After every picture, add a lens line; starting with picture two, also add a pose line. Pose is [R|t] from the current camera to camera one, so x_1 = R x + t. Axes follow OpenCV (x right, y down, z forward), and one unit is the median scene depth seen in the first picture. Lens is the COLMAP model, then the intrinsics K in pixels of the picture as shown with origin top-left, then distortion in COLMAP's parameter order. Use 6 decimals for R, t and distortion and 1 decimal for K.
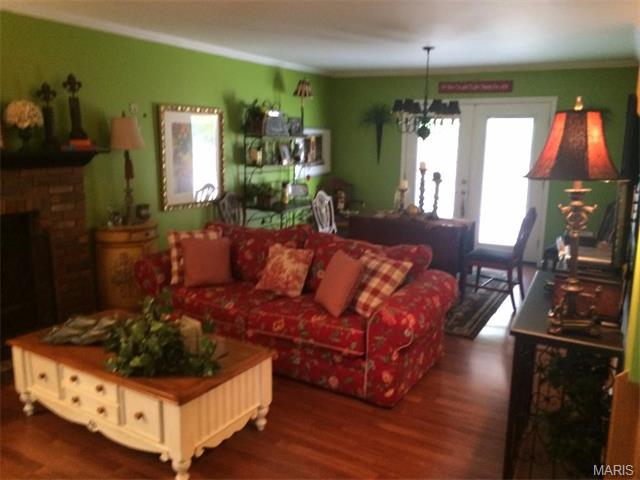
lens RADIAL K [[540.7, 0, 322.4], [0, 540.7, 249.6], [0, 0, 1]] dist [0.052642, -0.072269]
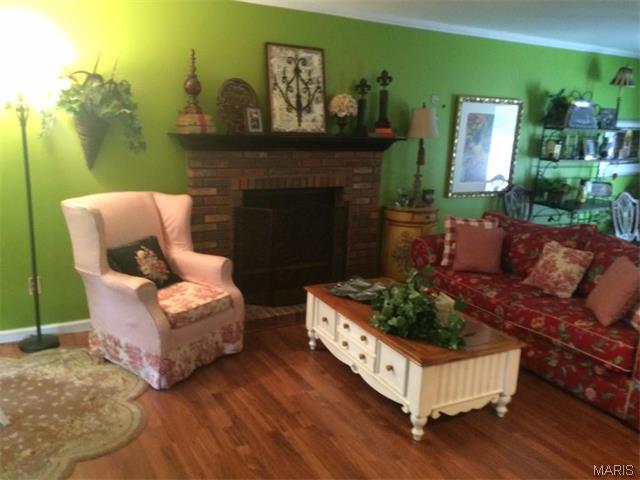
lens RADIAL K [[540.7, 0, 317.0], [0, 540.7, 256.4], [0, 0, 1]] dist [0.052642, -0.072269]
pose [[0.852447, 0.148563, -0.501261, 0.046237], [-0.133651, 0.988843, 0.065785, 0.008492], [0.505441, 0.010915, 0.862792, -0.048442]]
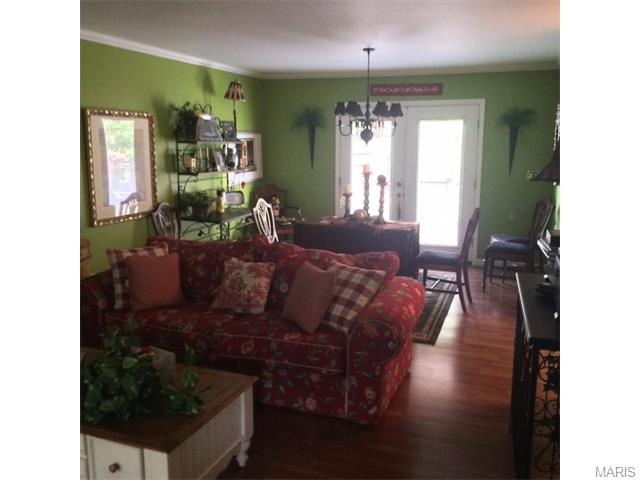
lens RADIAL K [[551.2, 0, 324.7], [0, 551.2, 246.7], [0, 0, 1]] dist [0.037558, -0.031719]
pose [[0.985825, -0.047507, 0.160911, -0.079614], [0.050031, 0.998680, -0.011665, -0.010303], [-0.160144, 0.019550, 0.986900, 0.046855]]
